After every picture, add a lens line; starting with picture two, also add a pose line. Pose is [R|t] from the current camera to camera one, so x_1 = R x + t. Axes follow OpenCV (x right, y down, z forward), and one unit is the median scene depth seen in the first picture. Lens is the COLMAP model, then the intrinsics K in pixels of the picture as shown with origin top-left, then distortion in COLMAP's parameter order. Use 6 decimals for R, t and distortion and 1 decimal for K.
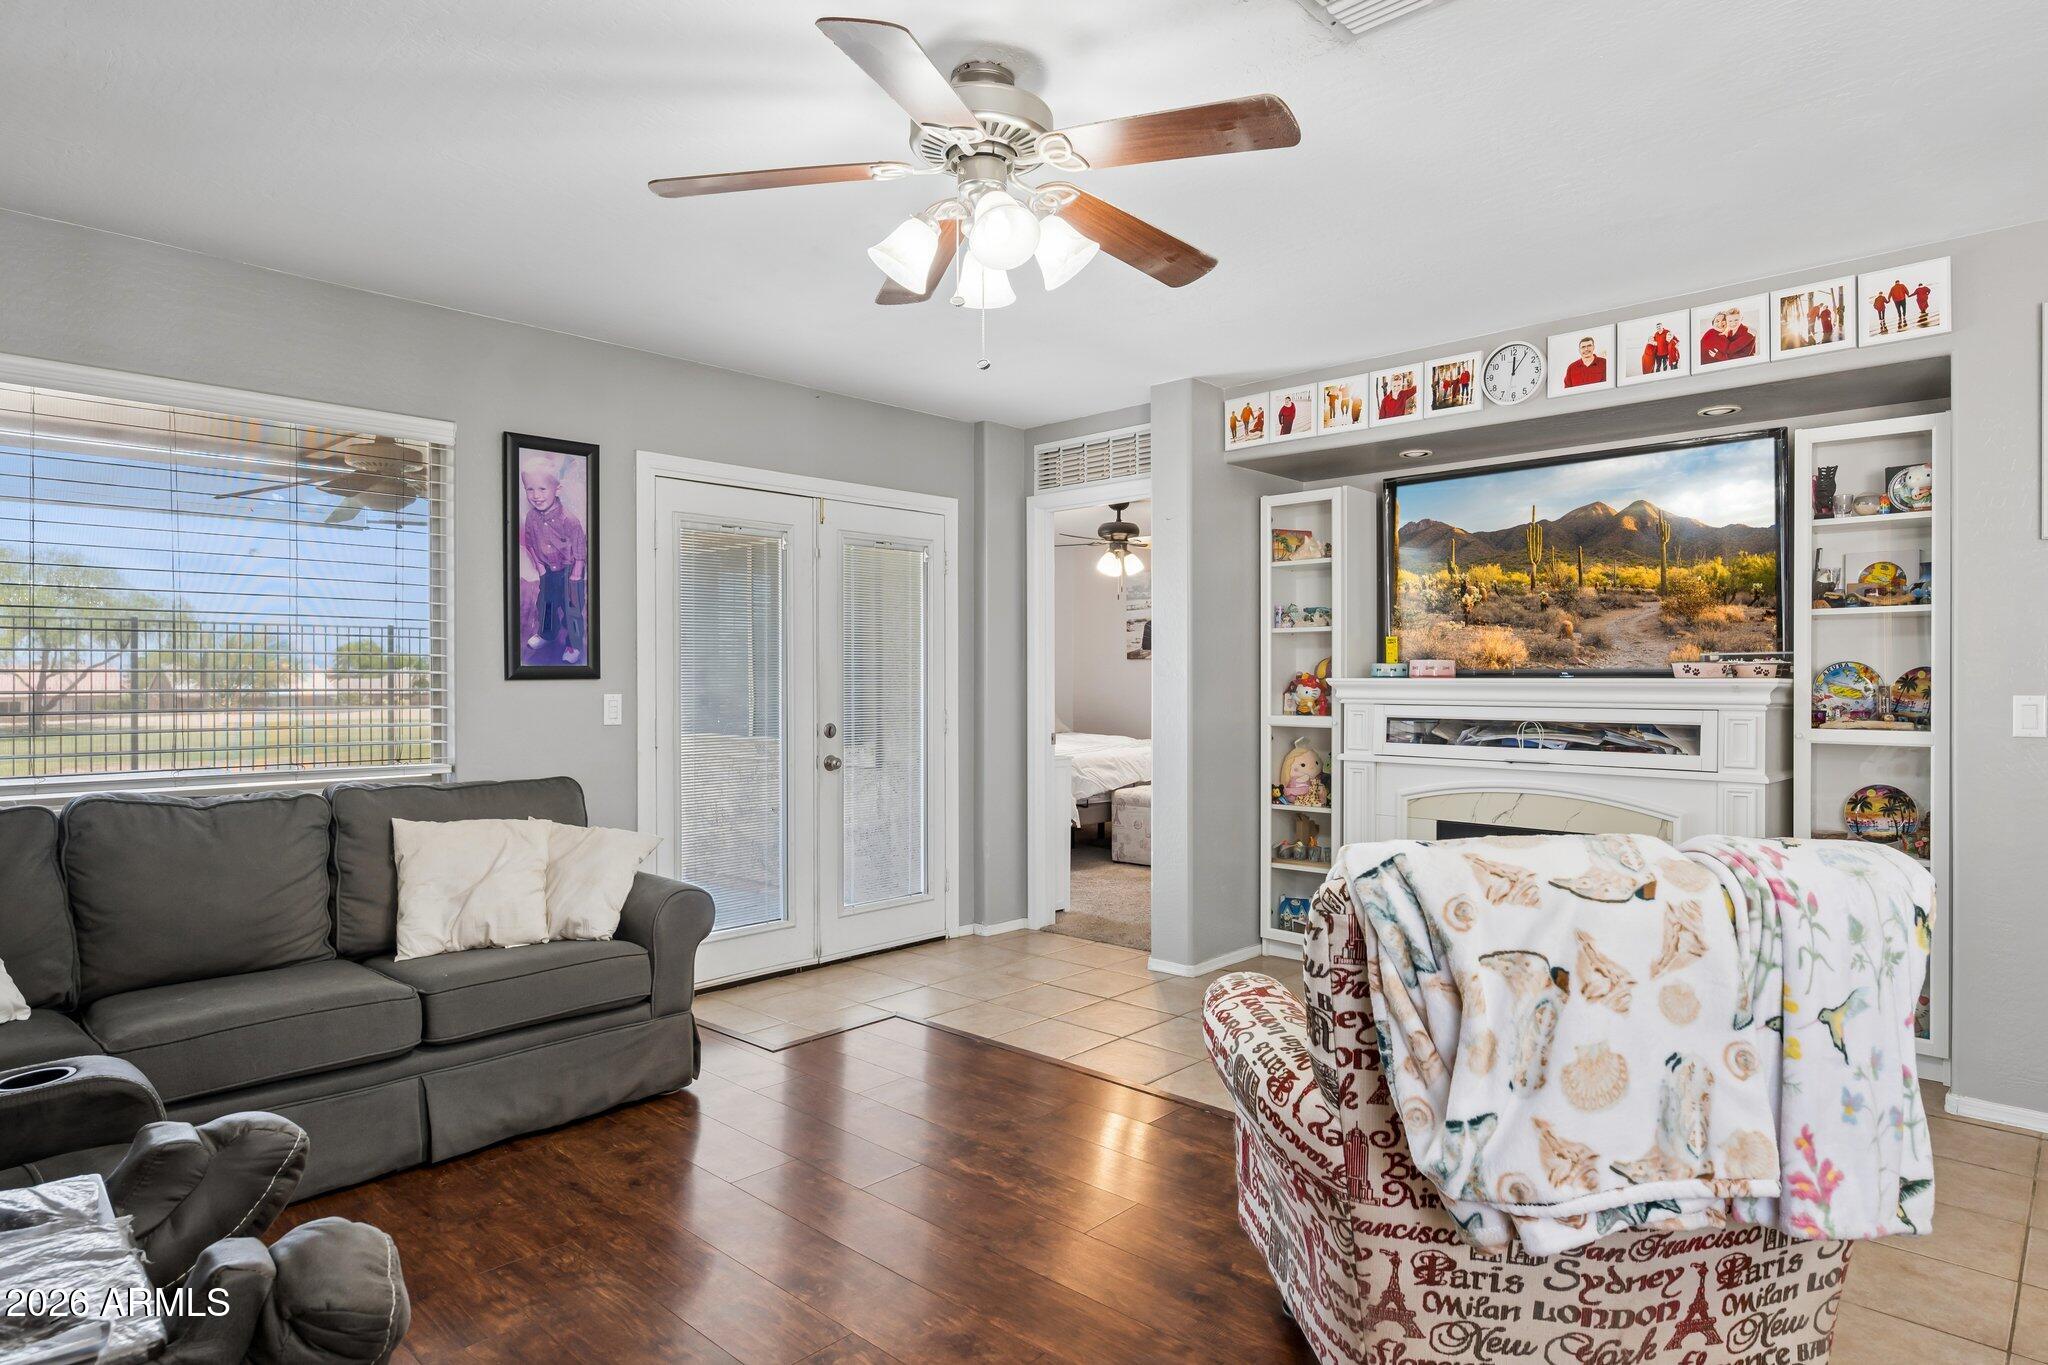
lens RADIAL K [[1150.2, 0, 1021.3], [0, 1150.2, 684.2], [0, 0, 1]] dist [-0.001604, 0.000667]
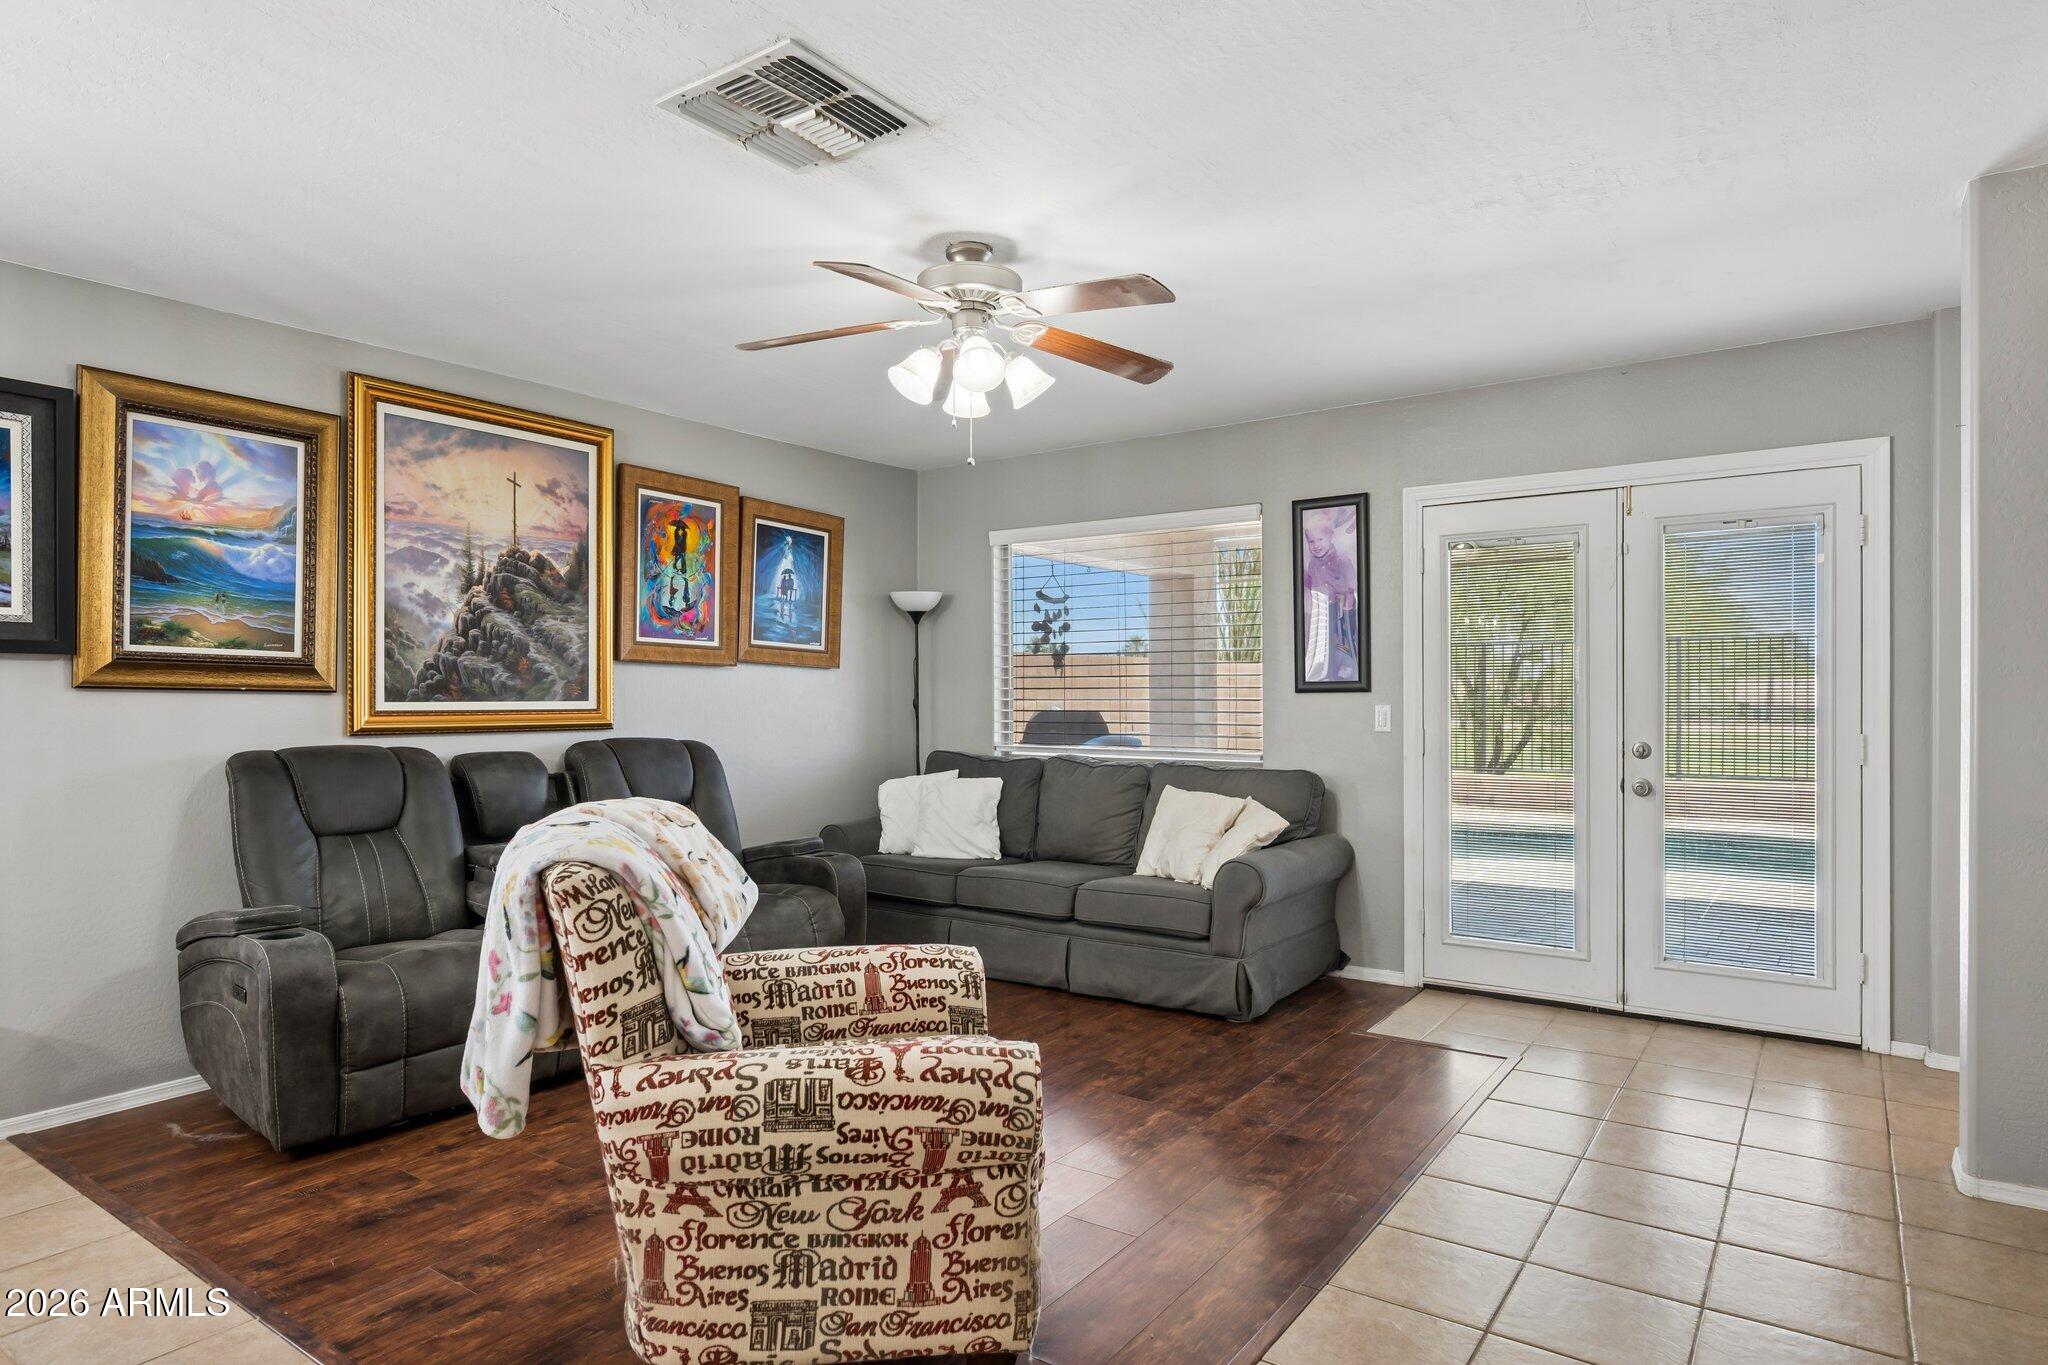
lens RADIAL K [[1150.2, 0, 1030.5], [0, 1150.2, 697.7], [0, 0, 1]] dist [-0.001604, 0.000667]
pose [[0.146801, 0.002139, -0.989164, 0.741160], [-0.002806, 0.999995, 0.001746, 0.000620], [0.989162, 0.002520, 0.146807, 0.486751]]
